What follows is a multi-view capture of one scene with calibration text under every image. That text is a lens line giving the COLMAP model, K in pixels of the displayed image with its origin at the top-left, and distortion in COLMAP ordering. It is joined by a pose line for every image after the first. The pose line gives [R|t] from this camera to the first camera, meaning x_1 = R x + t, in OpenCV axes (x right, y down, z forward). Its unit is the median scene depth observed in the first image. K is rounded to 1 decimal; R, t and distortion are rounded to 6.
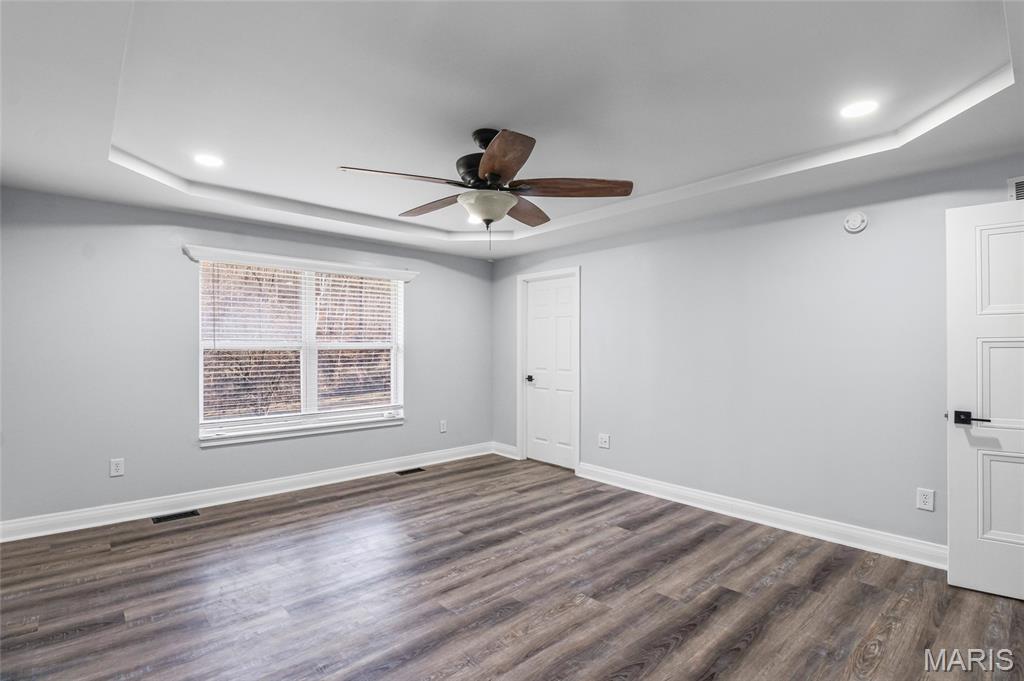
lens RADIAL K [[484.8, 0, 514.2], [0, 484.8, 345.1], [0, 0, 1]] dist [-0.009269, -0.002494]
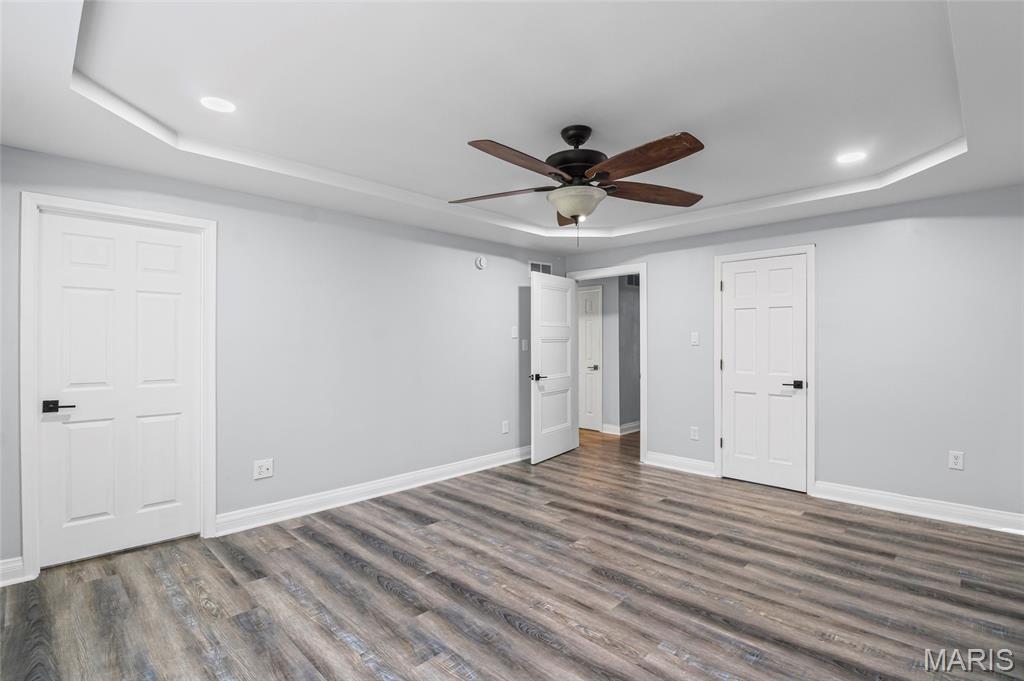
lens RADIAL K [[484.8, 0, 514.9], [0, 484.8, 337.8], [0, 0, 1]] dist [-0.009269, -0.002494]
pose [[-0.061937, 0.008444, 0.998044, -0.816138], [0.000156, 0.999964, -0.008451, 0.003818], [-0.998080, -0.000367, -0.061937, 0.927347]]
